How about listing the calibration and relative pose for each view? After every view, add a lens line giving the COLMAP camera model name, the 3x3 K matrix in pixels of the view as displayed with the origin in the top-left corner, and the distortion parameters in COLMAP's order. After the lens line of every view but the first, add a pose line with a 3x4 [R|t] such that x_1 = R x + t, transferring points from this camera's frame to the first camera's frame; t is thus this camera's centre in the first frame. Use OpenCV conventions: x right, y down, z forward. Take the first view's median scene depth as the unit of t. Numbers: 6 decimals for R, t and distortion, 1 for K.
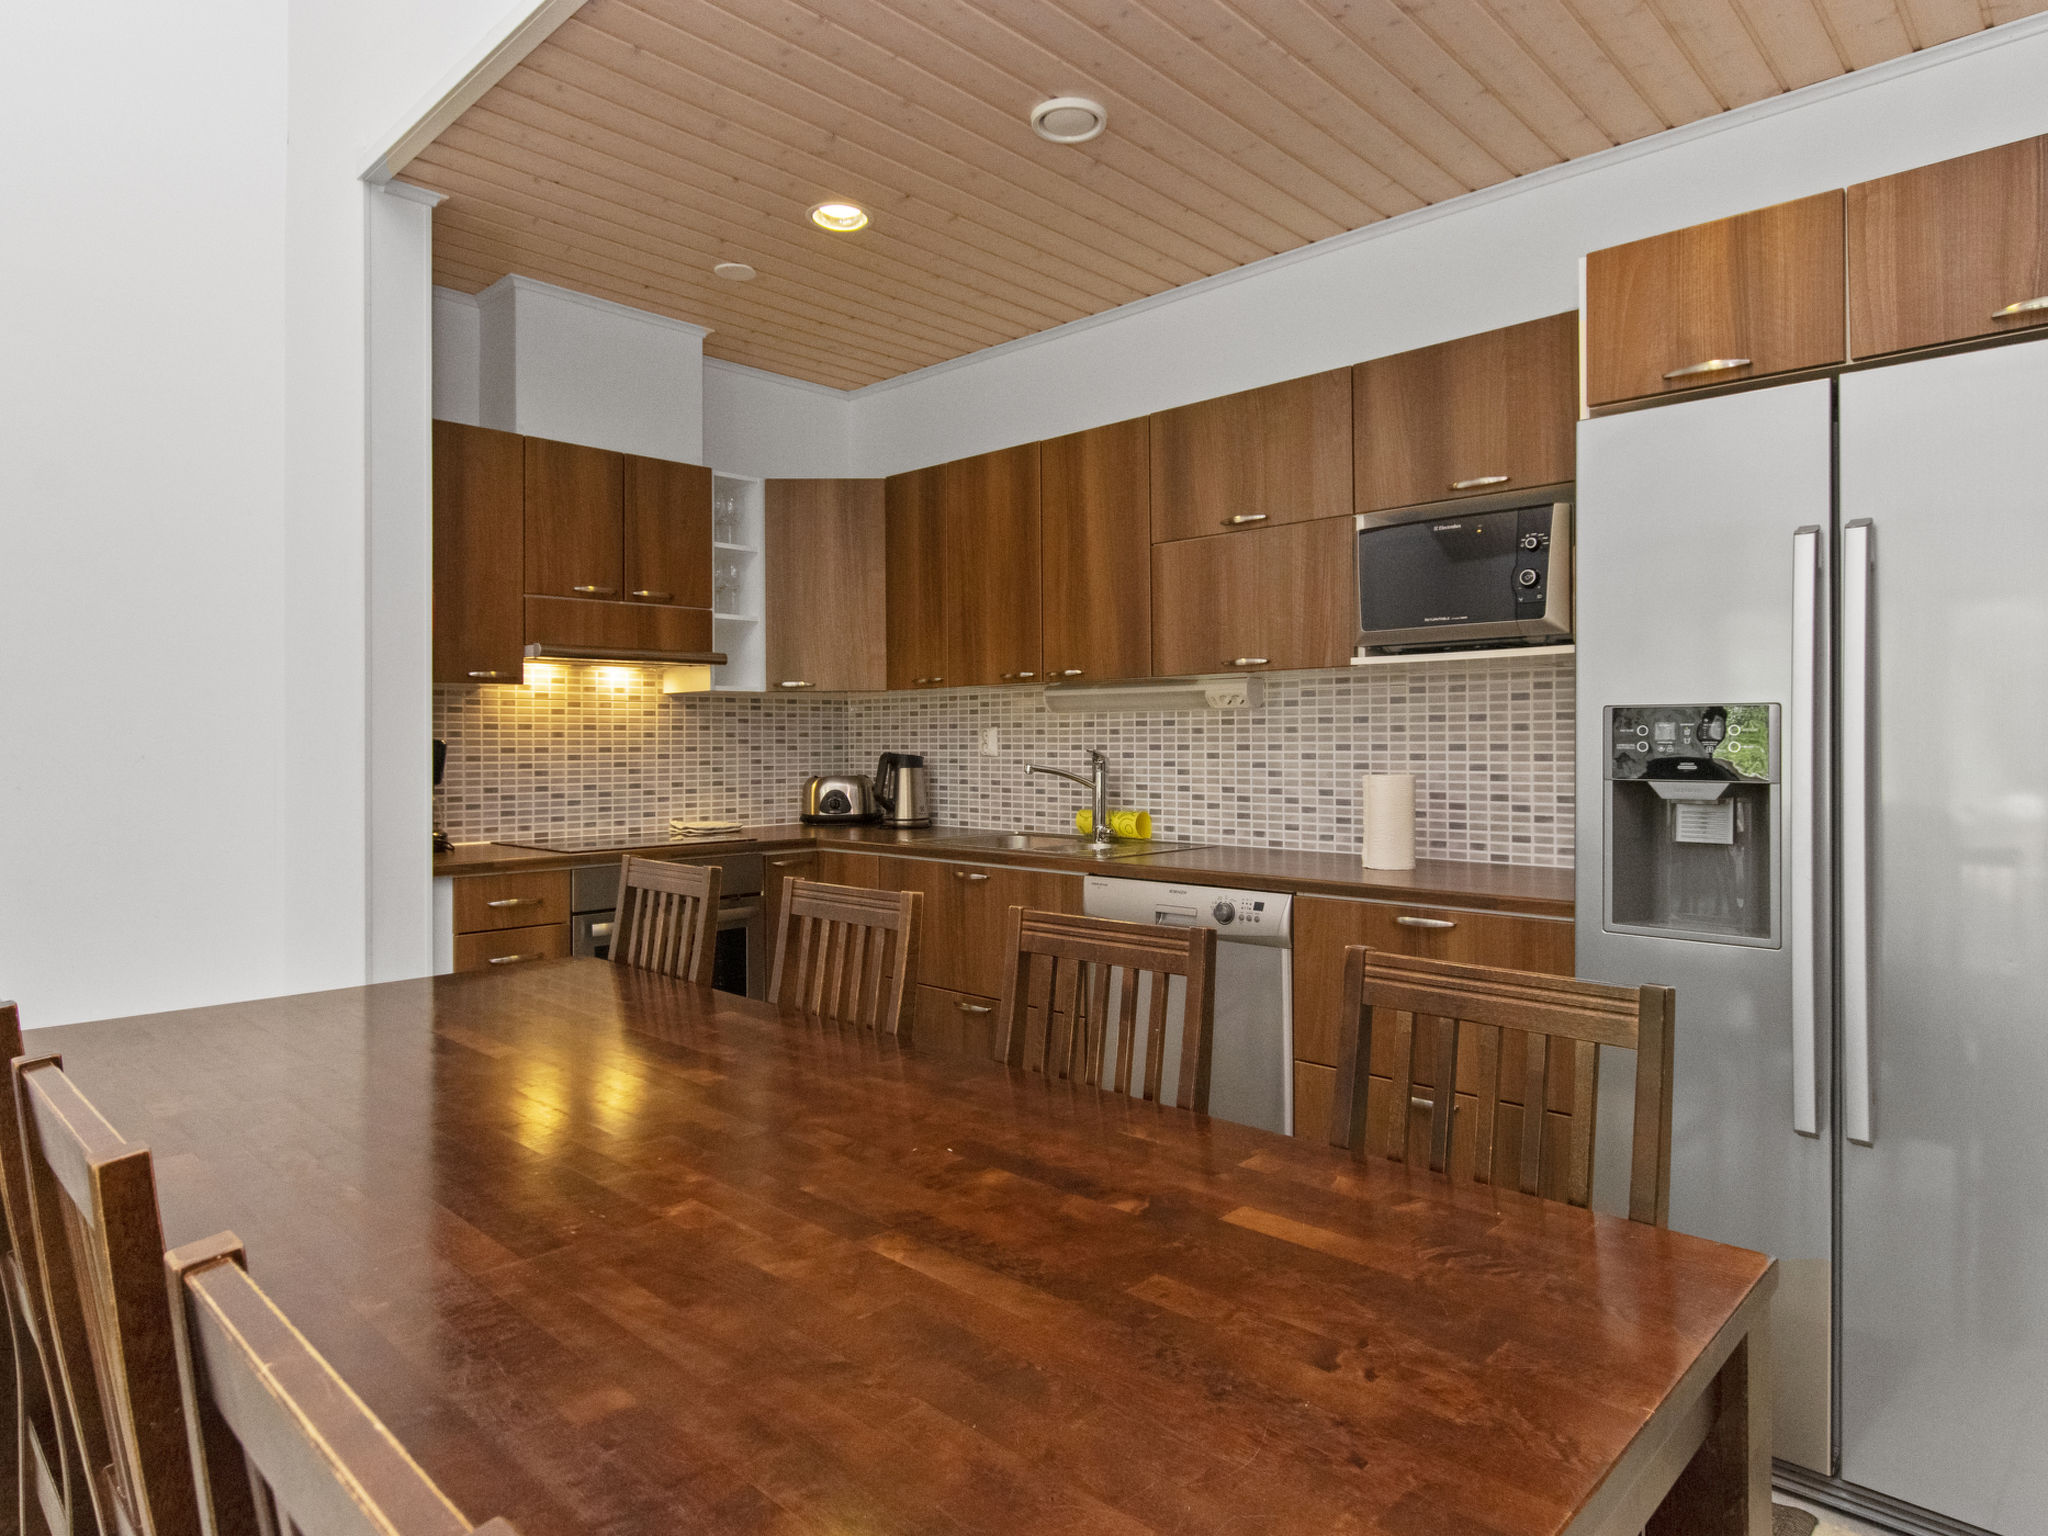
lens RADIAL K [[1214.4, 0, 1020.9], [0, 1214.4, 730.7], [0, 0, 1]] dist [0.000103, -0.002554]
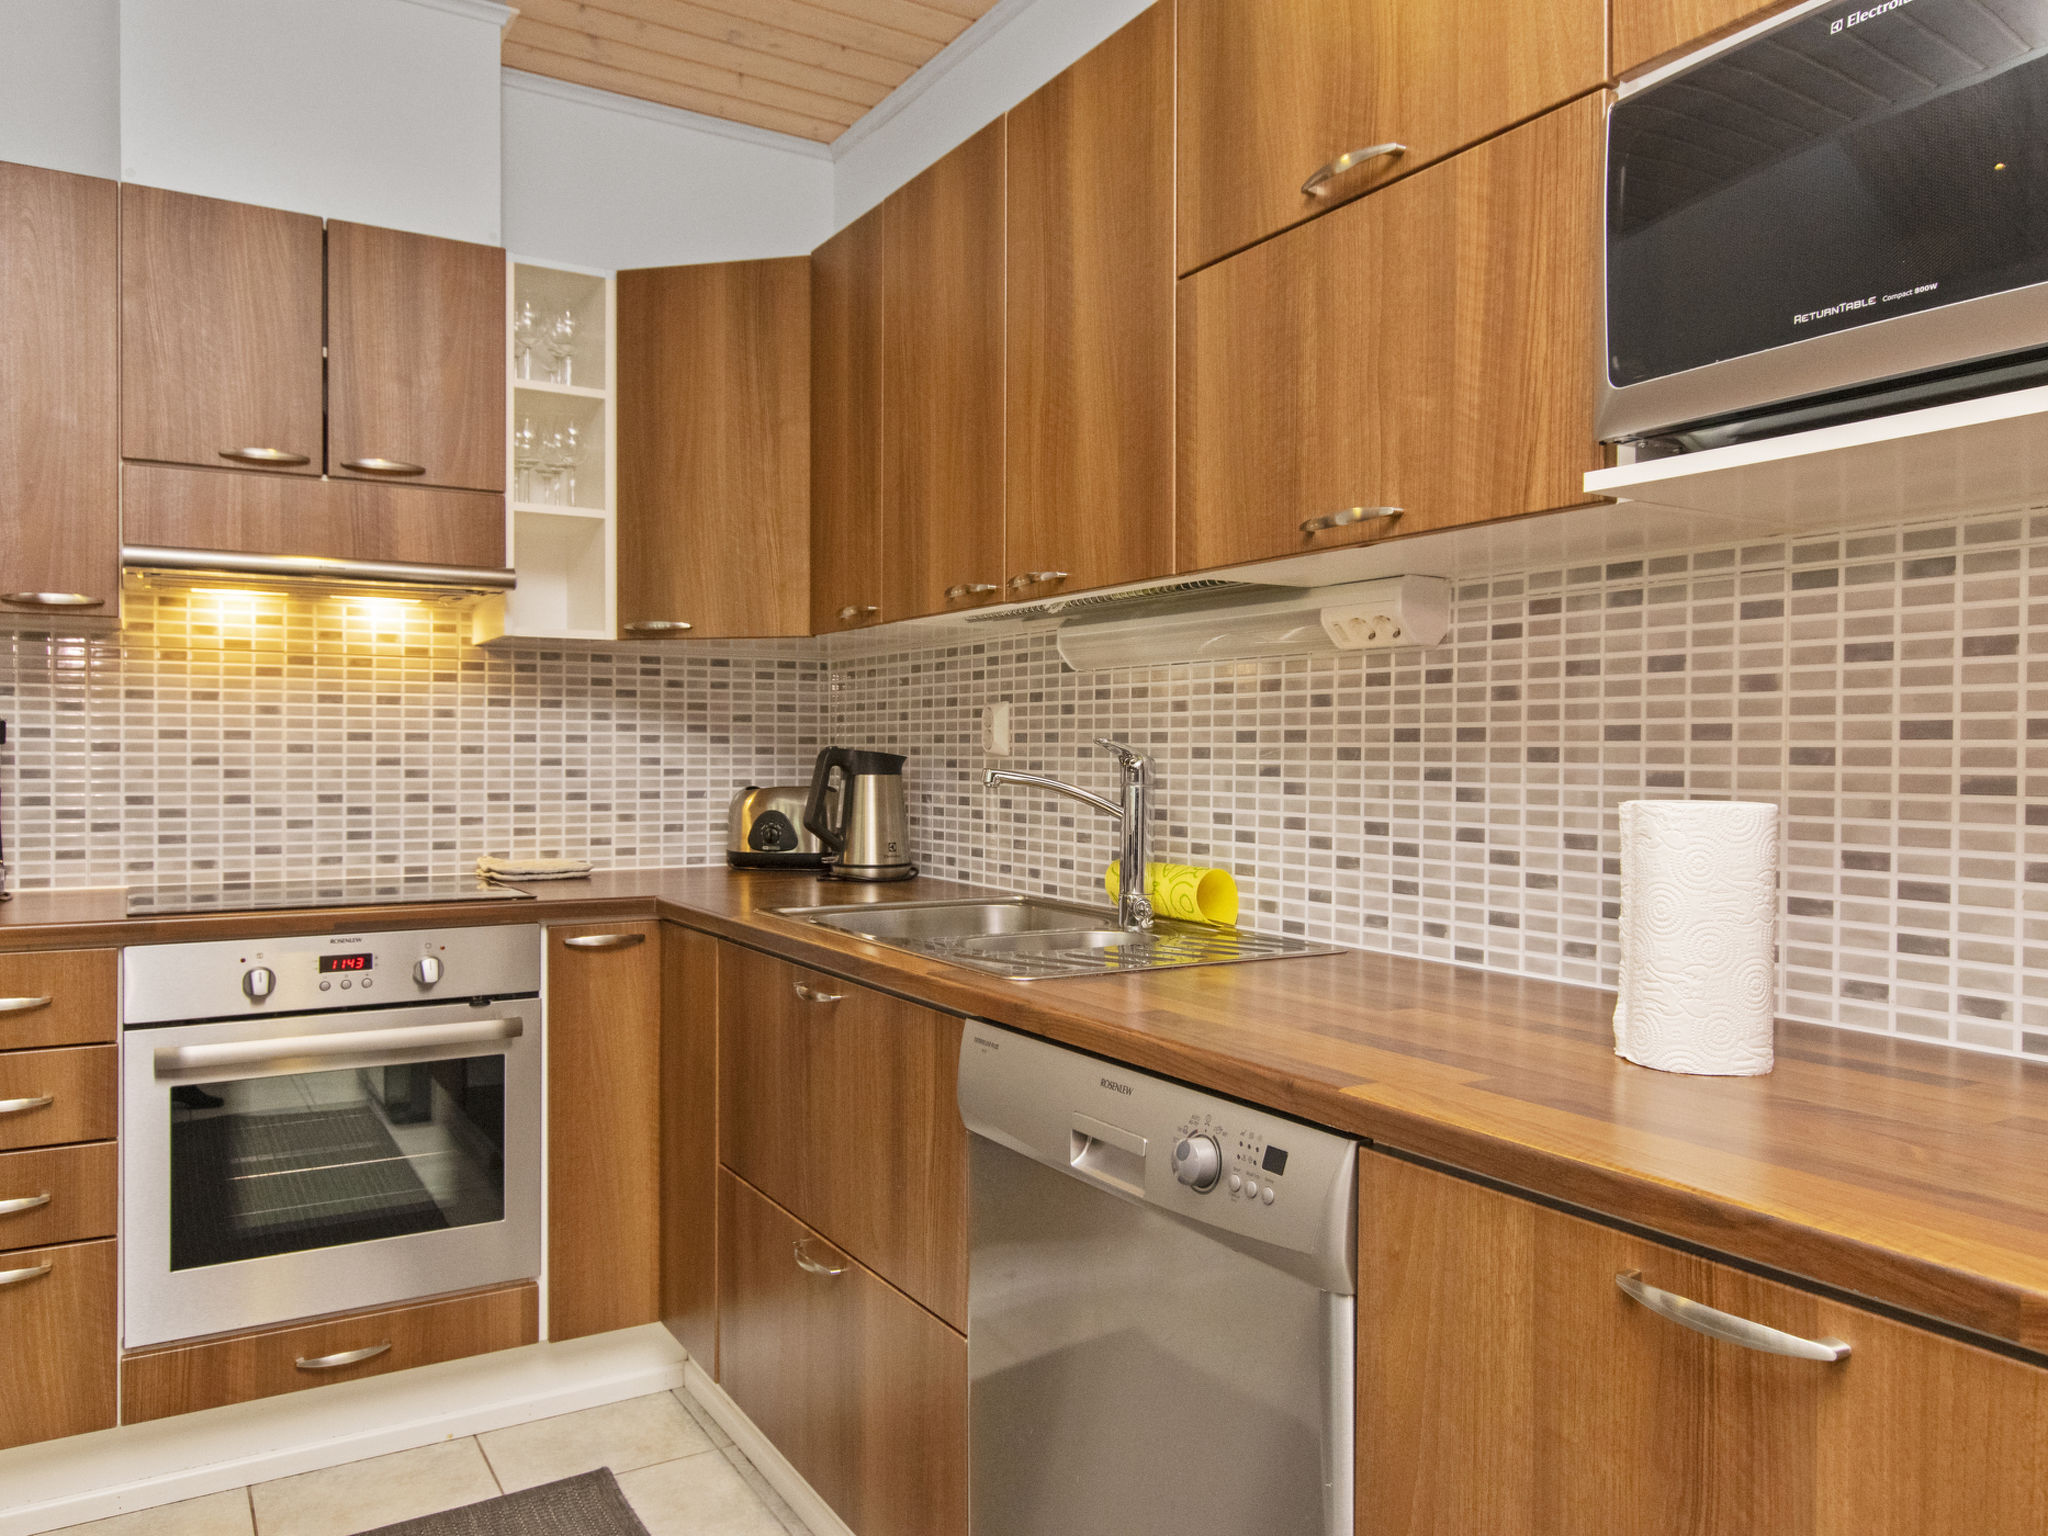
lens RADIAL K [[1450.9, 0, 1020.4], [0, 1450.9, 764.7], [0, 0, 1]] dist [-0.002857, -0.001662]
pose [[0.968565, 0.012328, -0.248454, 0.177805], [-0.007946, 0.999795, 0.018629, 0.015800], [0.248633, -0.016069, 0.968464, 0.444760]]
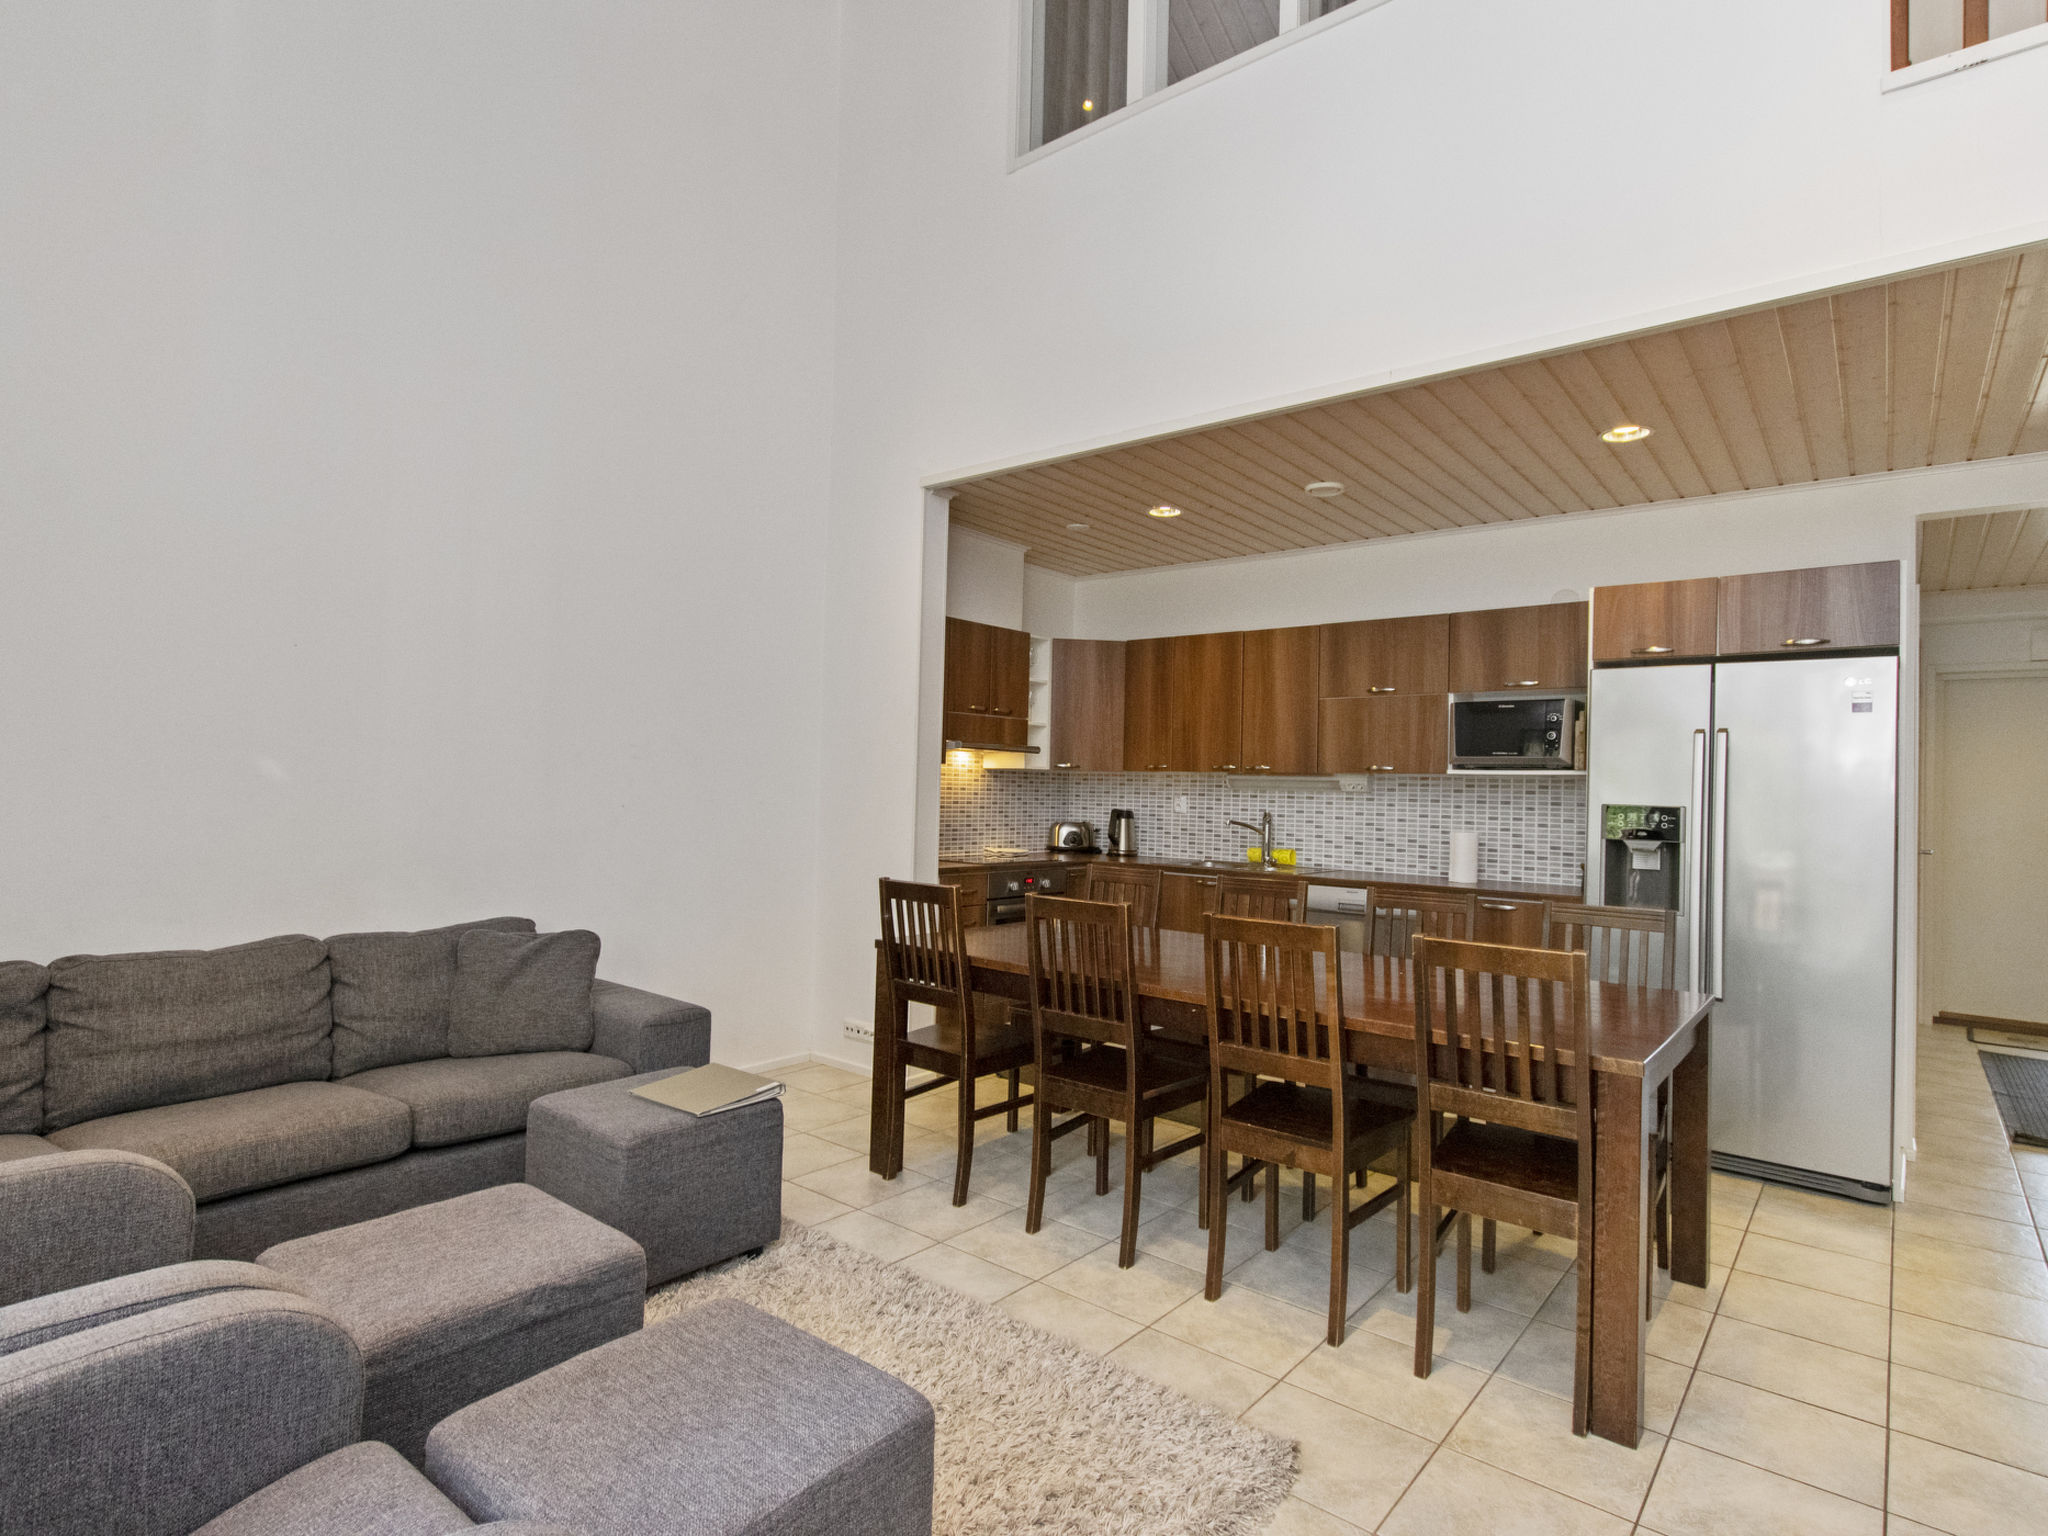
lens RADIAL K [[1082.1, 0, 1024.0], [0, 1082.1, 768.0], [0, 0, 1]] dist [0.031327, 0.000535]
pose [[0.995444, 0.032664, 0.089578, -0.442843], [-0.031706, 0.999424, -0.012095, -0.018217], [-0.089921, 0.009199, 0.995906, -0.518547]]
